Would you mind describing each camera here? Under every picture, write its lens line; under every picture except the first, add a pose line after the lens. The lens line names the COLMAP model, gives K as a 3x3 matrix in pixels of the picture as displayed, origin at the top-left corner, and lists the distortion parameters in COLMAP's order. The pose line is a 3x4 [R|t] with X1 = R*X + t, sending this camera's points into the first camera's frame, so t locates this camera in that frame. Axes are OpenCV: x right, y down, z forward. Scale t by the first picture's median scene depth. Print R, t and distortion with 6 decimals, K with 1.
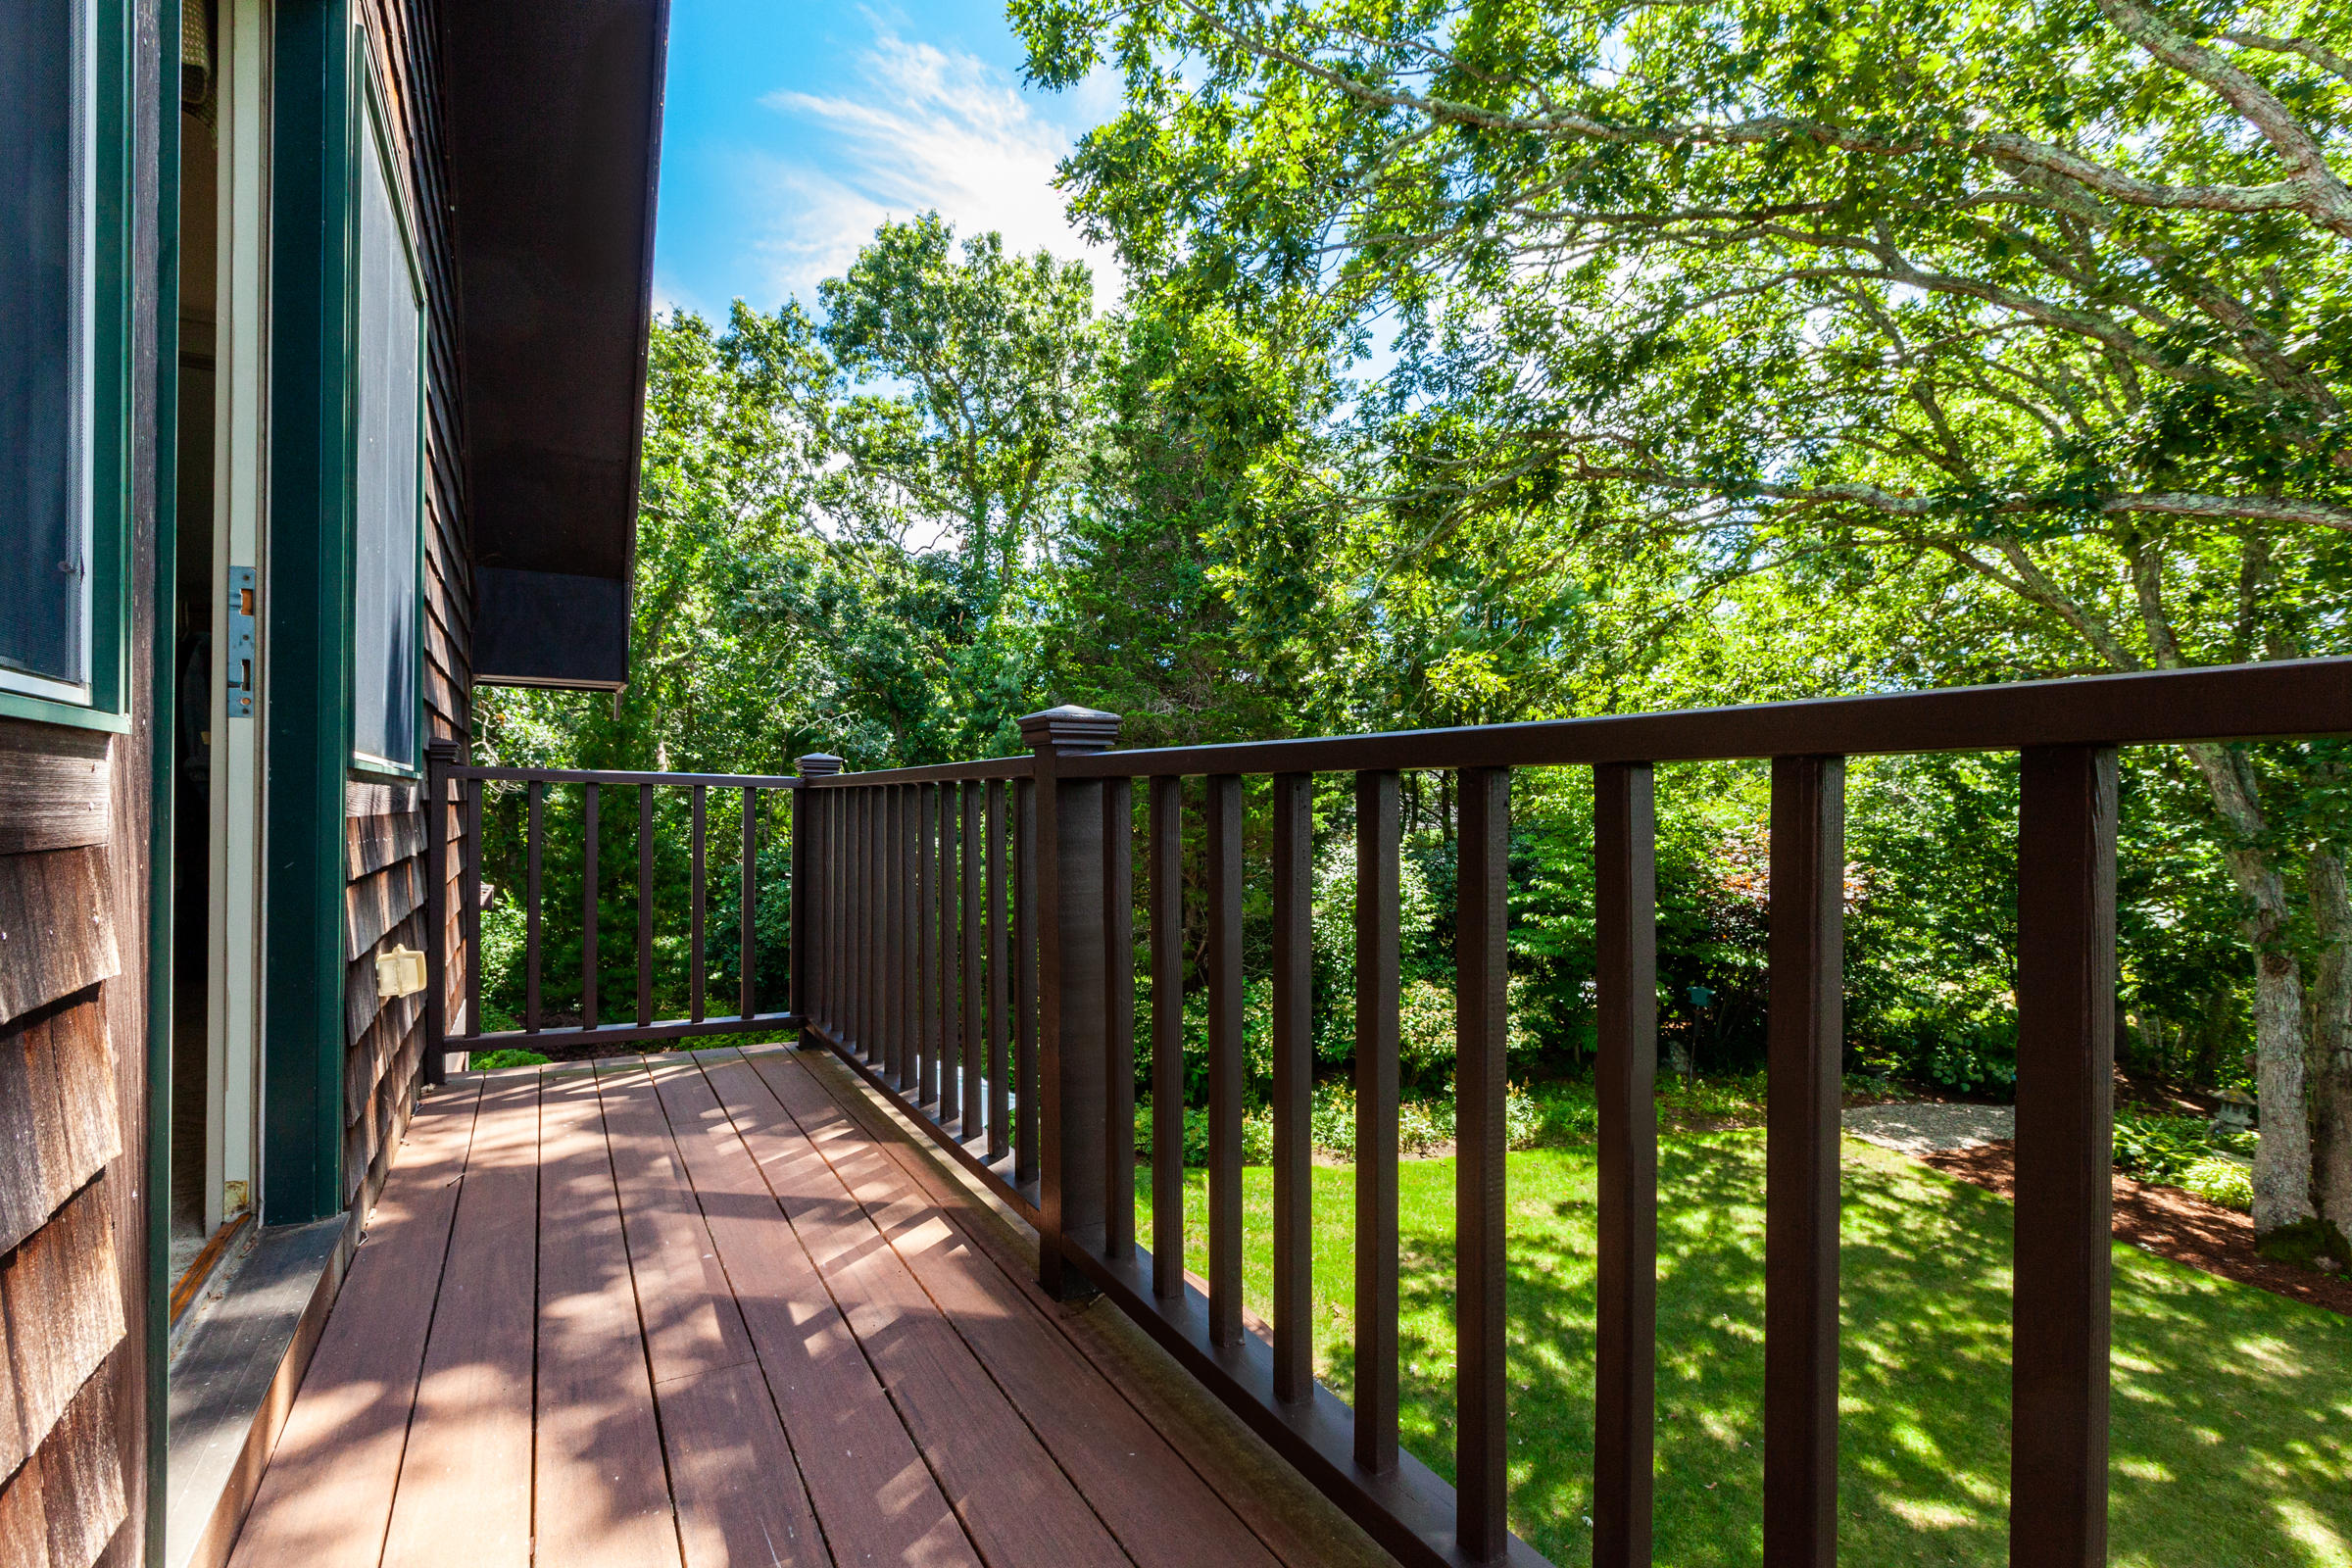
lens RADIAL K [[1117.0, 0, 1176.0], [0, 1117.0, 784.0], [0, 0, 1]] dist [-0.000141, 0.000051]
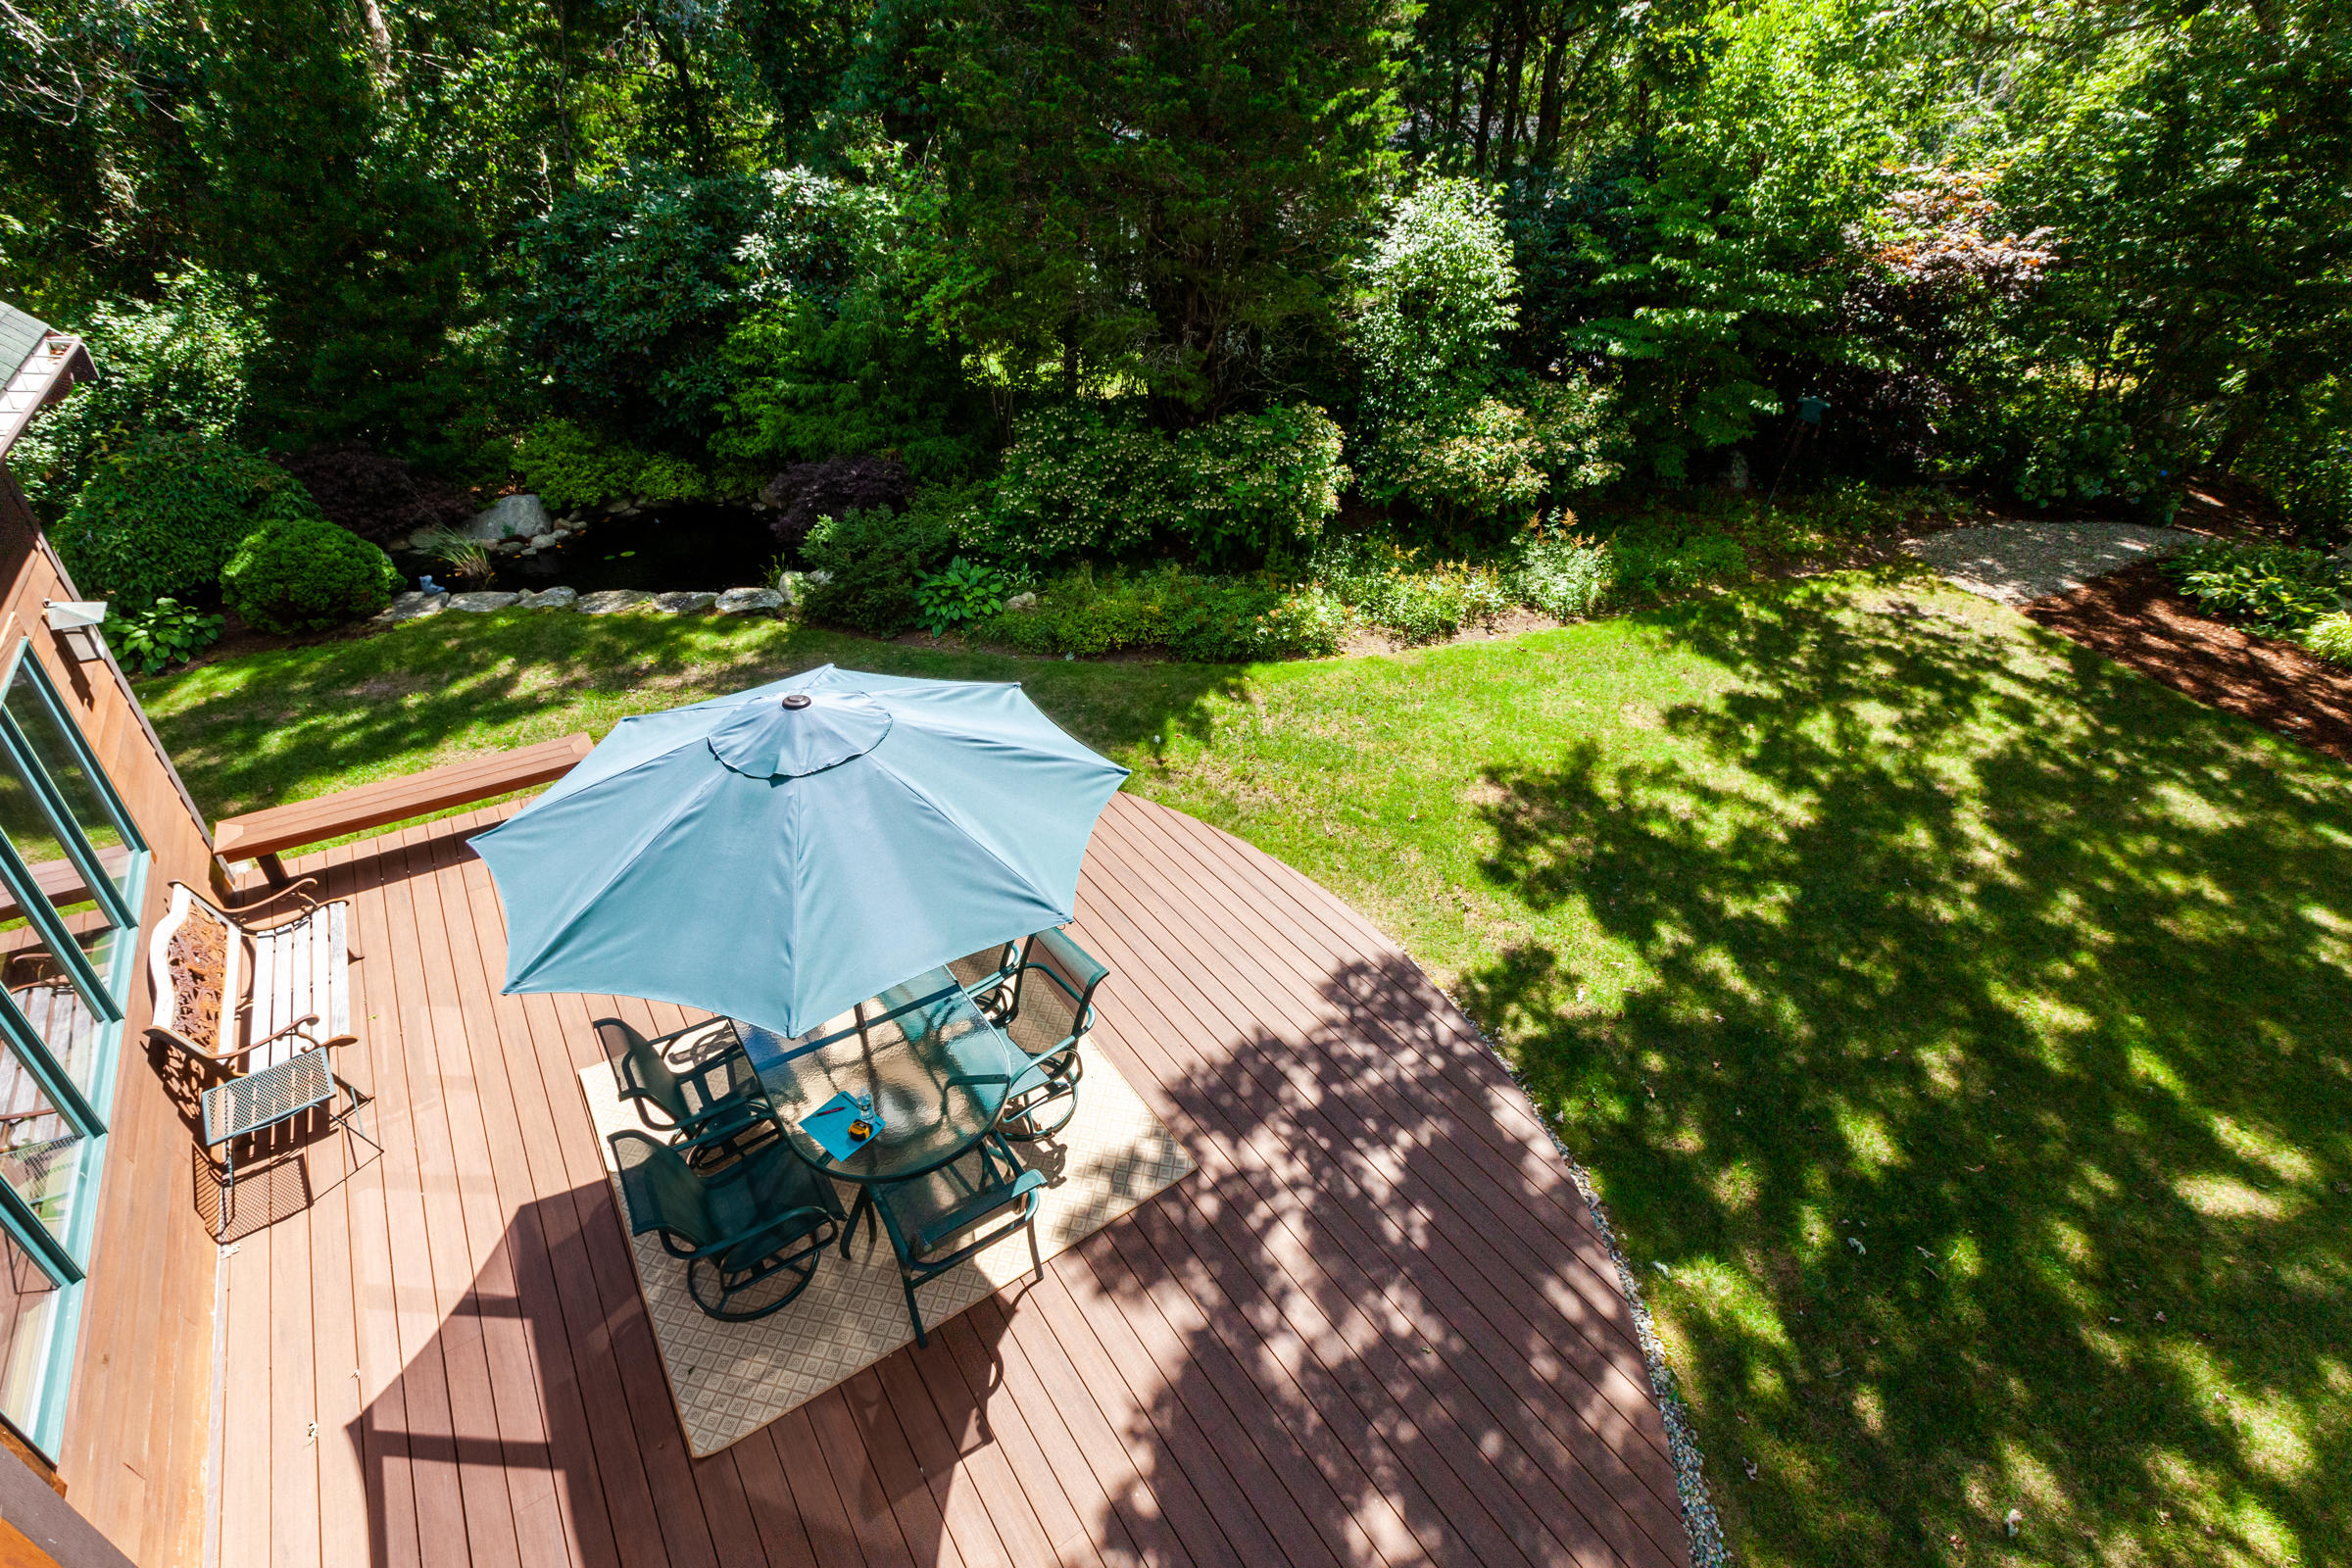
lens RADIAL K [[1078.5, 0, 1176.0], [0, 1078.5, 784.0], [0, 0, 1]] dist [0.011204, -0.000419]
pose [[0.995762, -0.035959, 0.084646, -0.089950], [-0.018734, 0.821786, 0.569489, -0.035632], [-0.090039, -0.568661, 0.817629, 0.280522]]
